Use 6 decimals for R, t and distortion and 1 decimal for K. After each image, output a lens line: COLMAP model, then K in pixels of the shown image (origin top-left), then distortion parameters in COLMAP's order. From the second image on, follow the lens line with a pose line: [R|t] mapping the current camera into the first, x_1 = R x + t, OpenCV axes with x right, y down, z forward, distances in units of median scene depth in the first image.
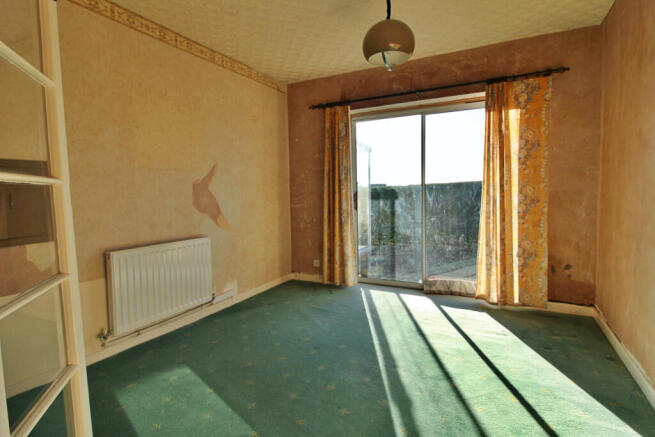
lens RADIAL K [[336.0, 0, 326.3], [0, 336.0, 215.8], [0, 0, 1]] dist [0.005111, 0.000549]
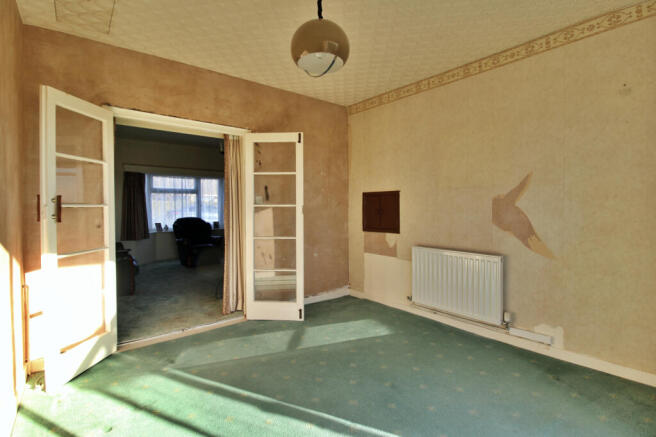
lens RADIAL K [[305.8, 0, 326.6], [0, 305.8, 214.4], [0, 0, 1]] dist [0.003935, 0.000161]
pose [[-0.370856, 0.048262, -0.927435, 0.585063], [-0.051261, 0.996062, 0.072331, -0.085780], [0.927274, 0.074366, -0.366922, 0.829577]]
